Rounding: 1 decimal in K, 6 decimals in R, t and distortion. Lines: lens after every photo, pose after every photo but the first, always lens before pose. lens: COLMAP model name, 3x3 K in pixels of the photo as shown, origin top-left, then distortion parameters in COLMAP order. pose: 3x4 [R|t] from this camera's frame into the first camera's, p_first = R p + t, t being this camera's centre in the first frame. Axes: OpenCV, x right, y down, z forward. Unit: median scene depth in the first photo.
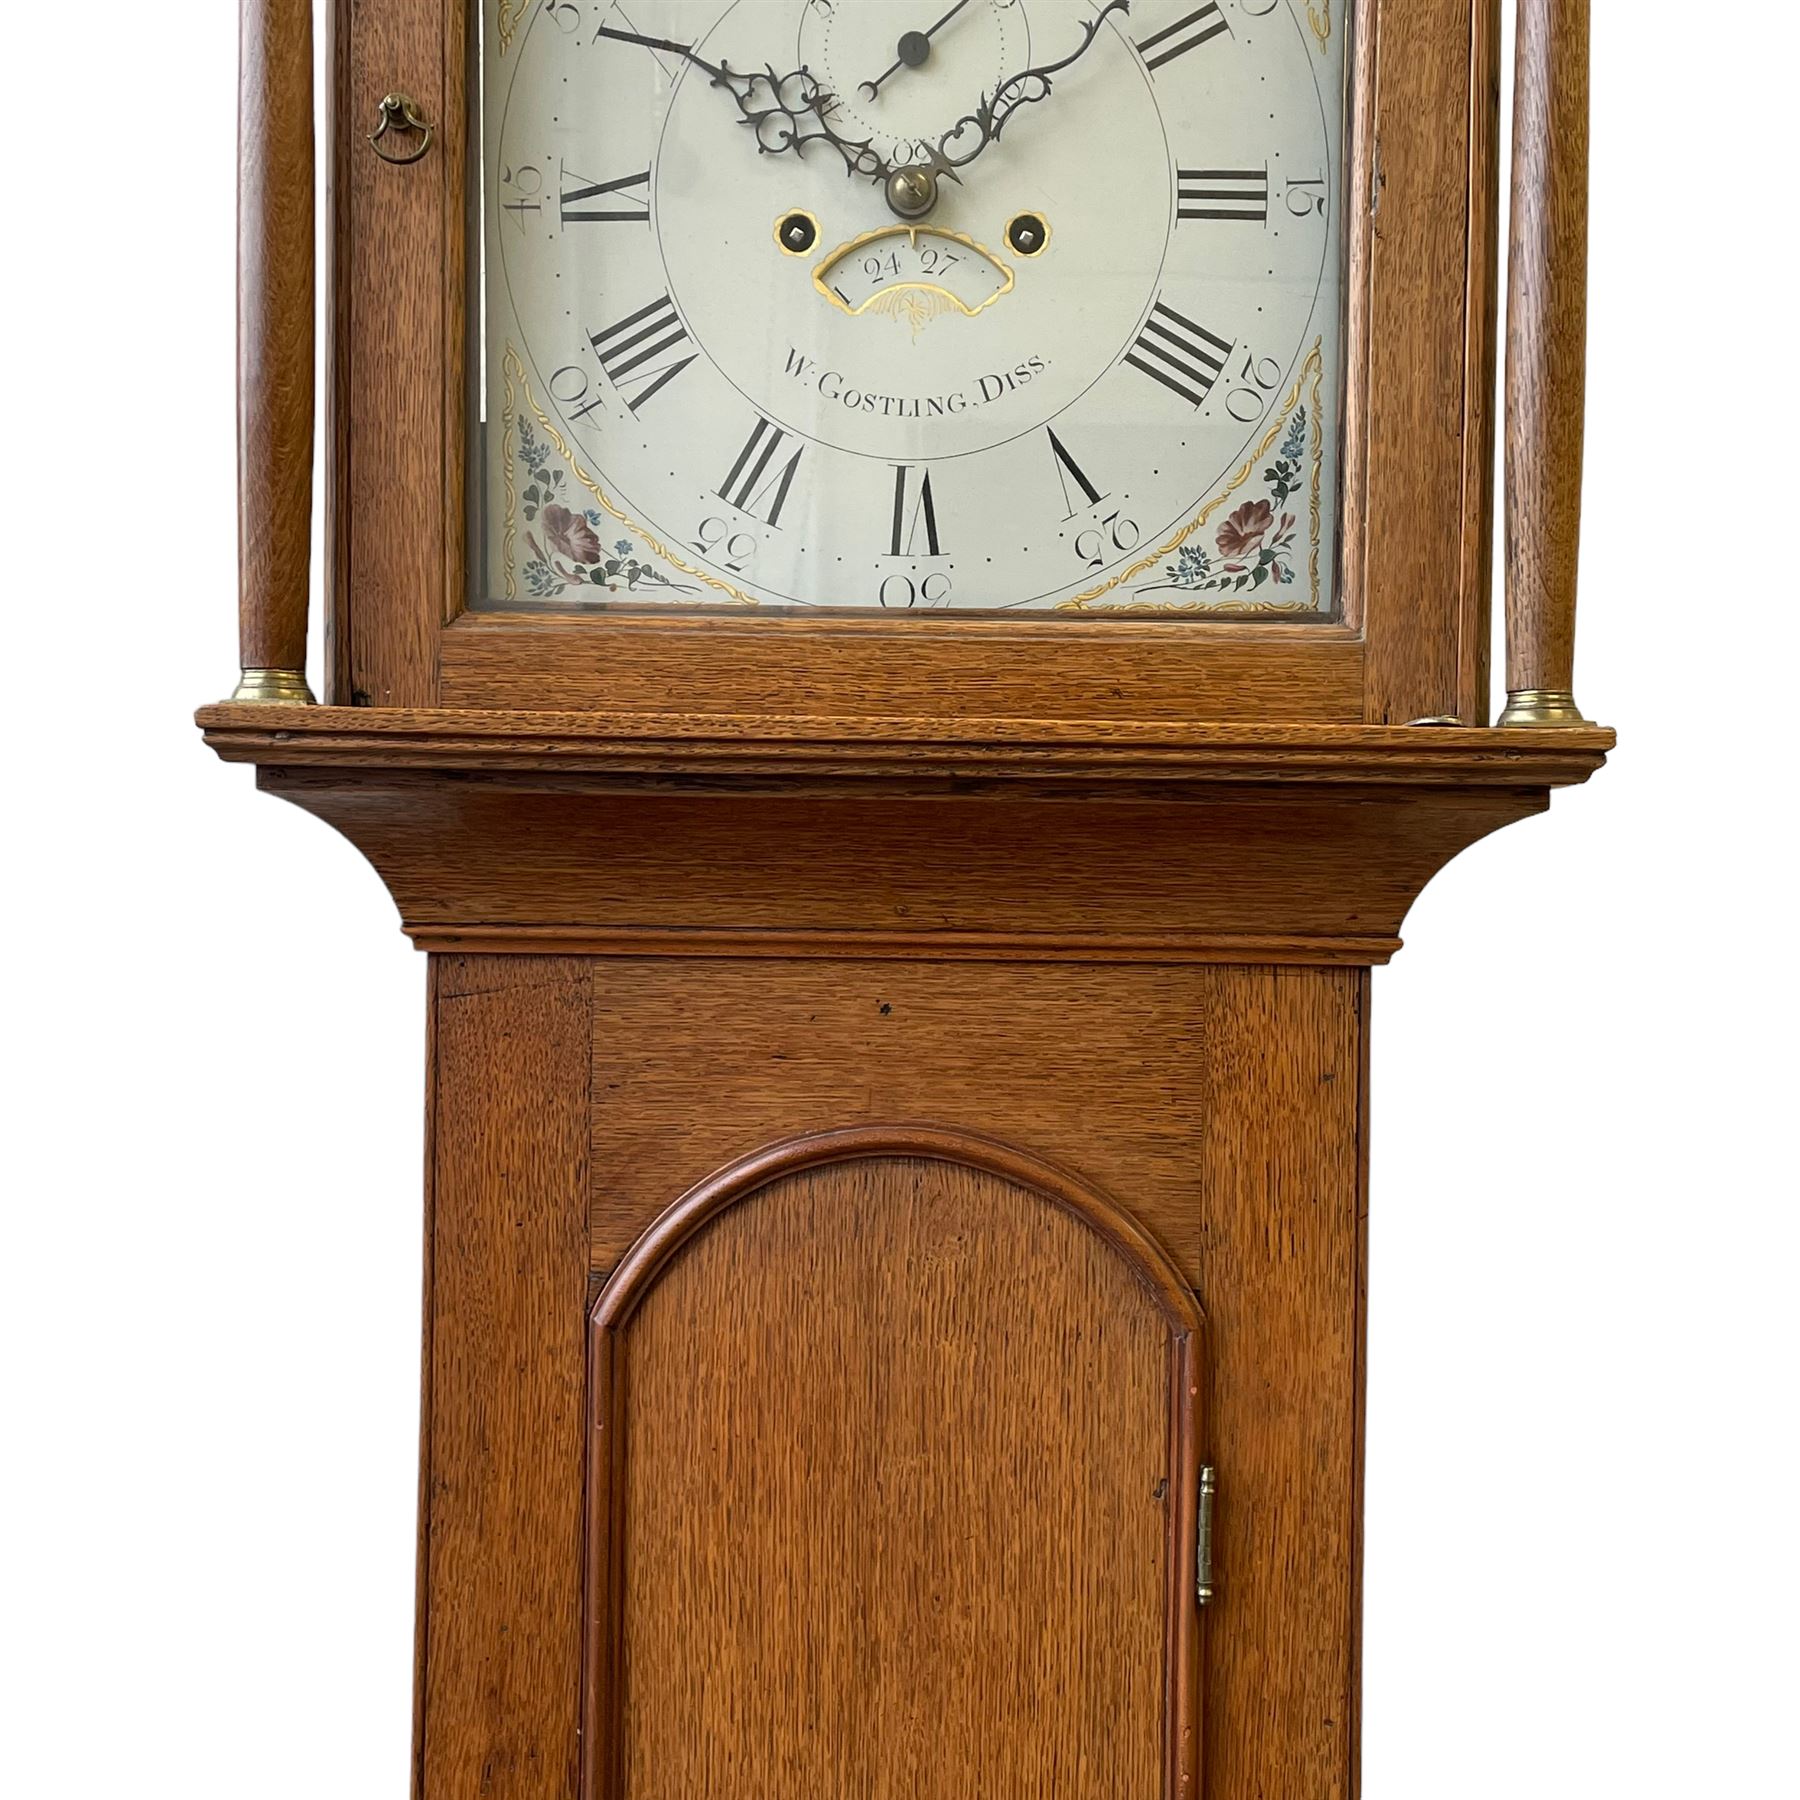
lens RADIAL K [[2162.4, 0, 881.3], [0, 2162.4, 940.5], [0, 0, 1]] dist [0.048074, 0.000000]
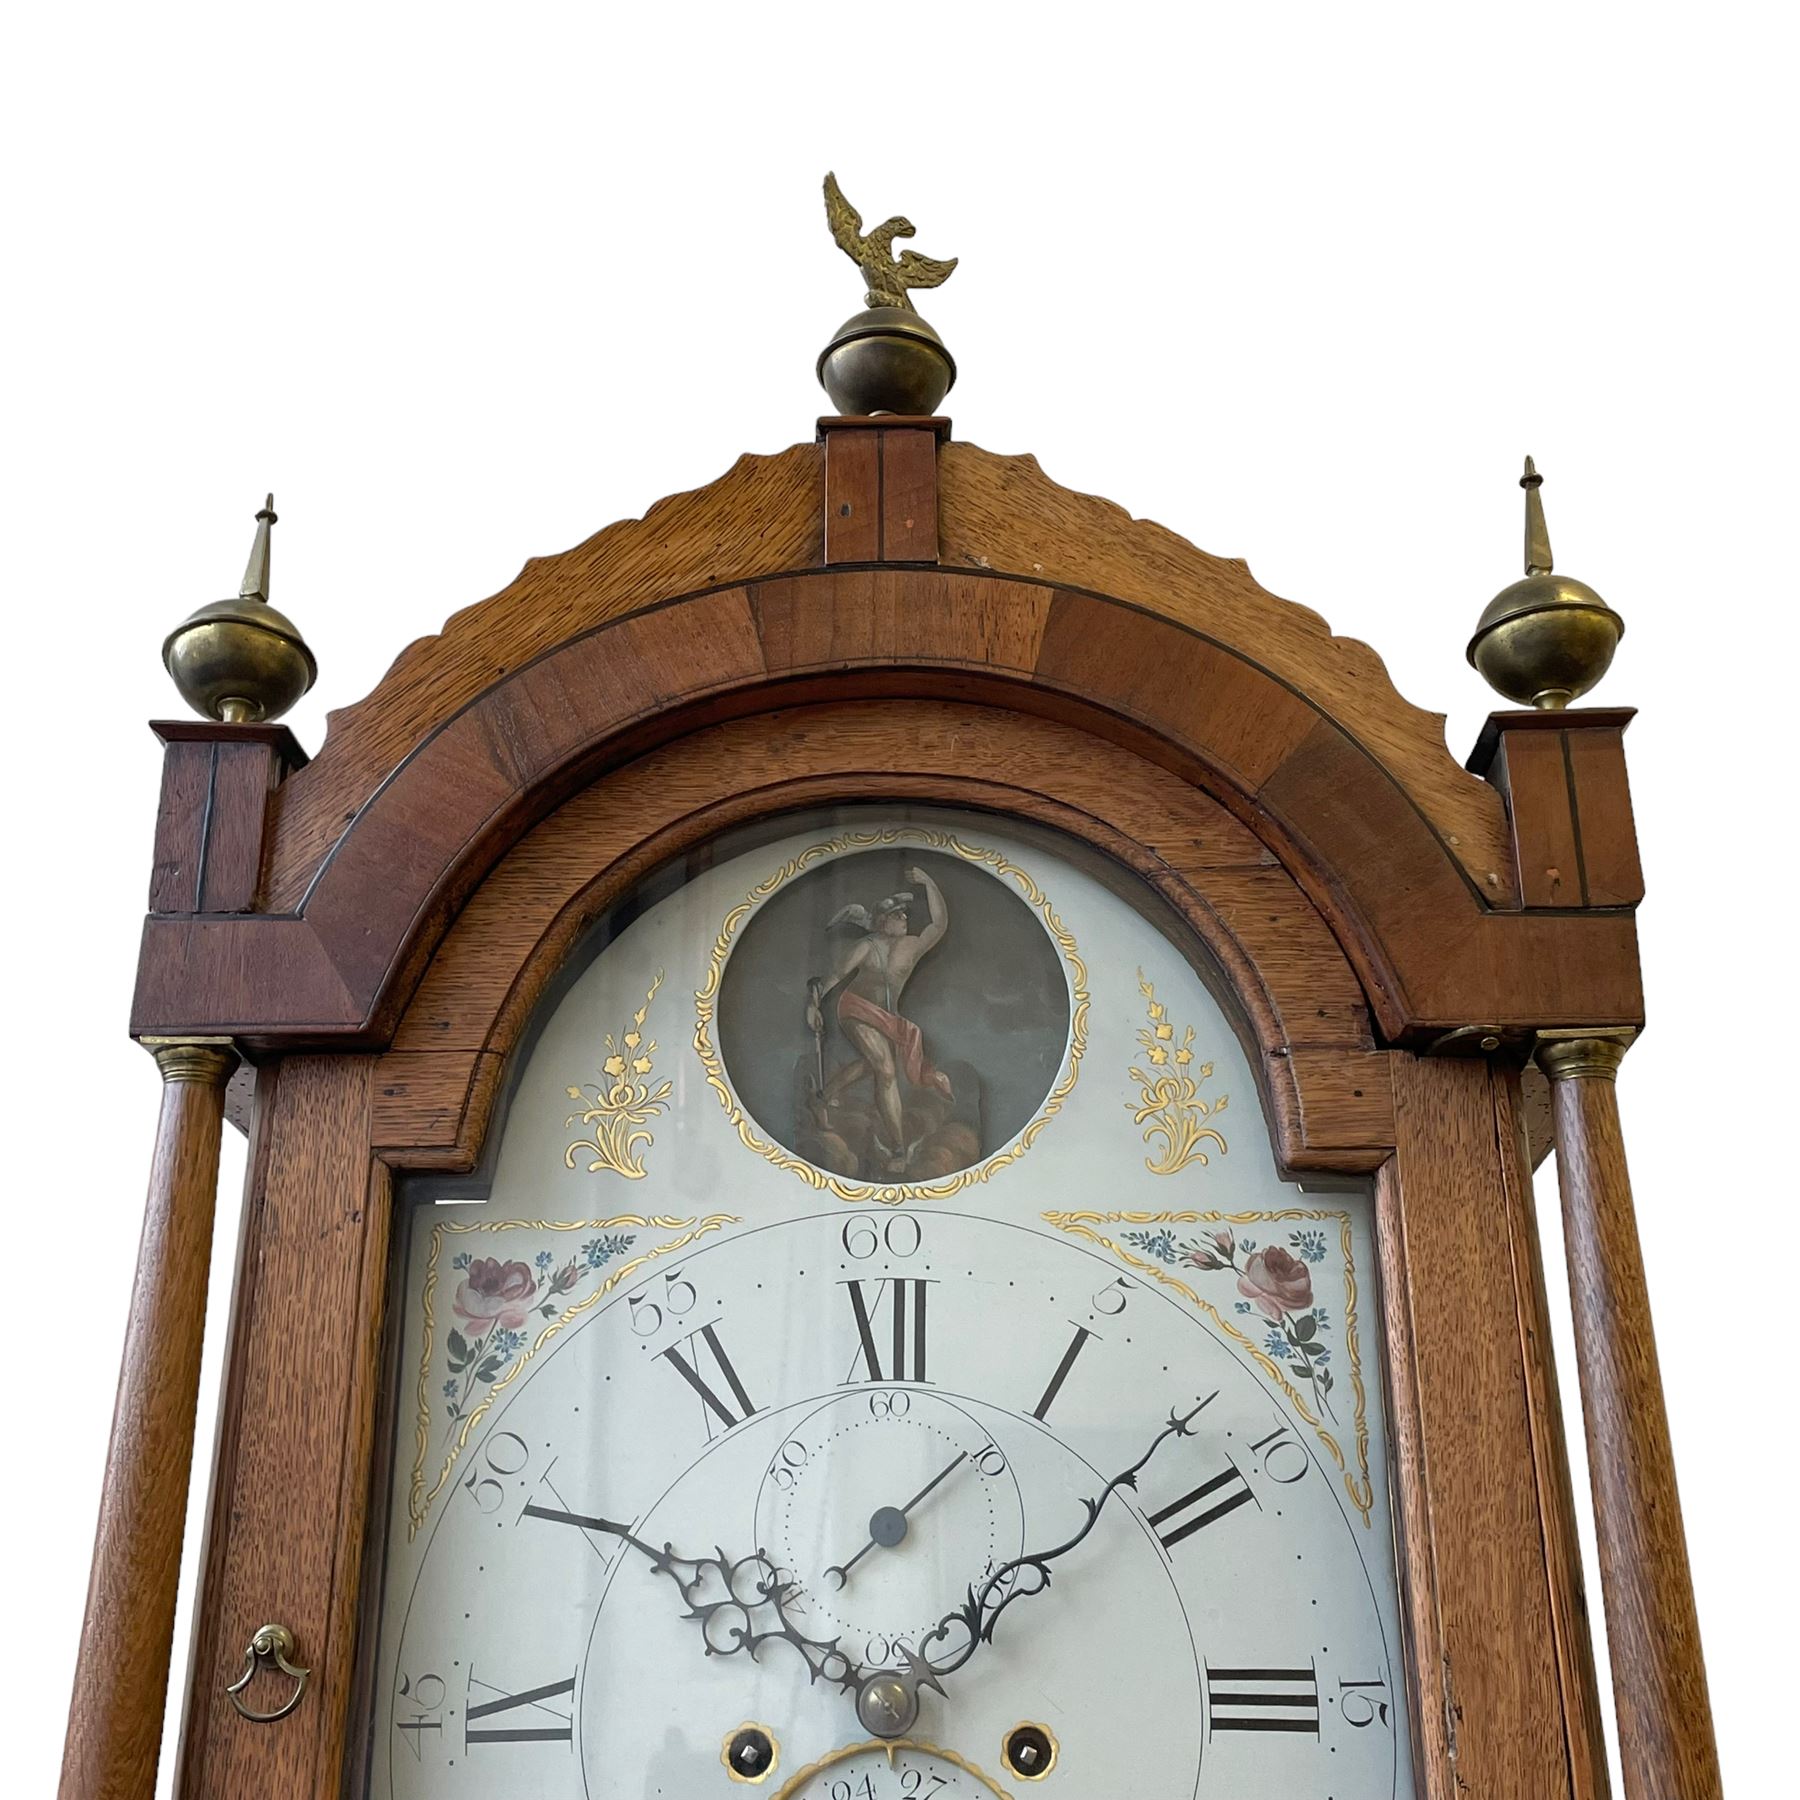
lens RADIAL K [[2162.4, 0, 895.0], [0, 2162.4, 901.1], [0, 0, 1]] dist [0.048074, 0.000000]
pose [[0.999722, -0.017806, -0.015450, 0.034621], [0.010190, 0.917371, -0.397904, -0.291680], [0.021259, 0.397636, 0.917297, 0.116027]]
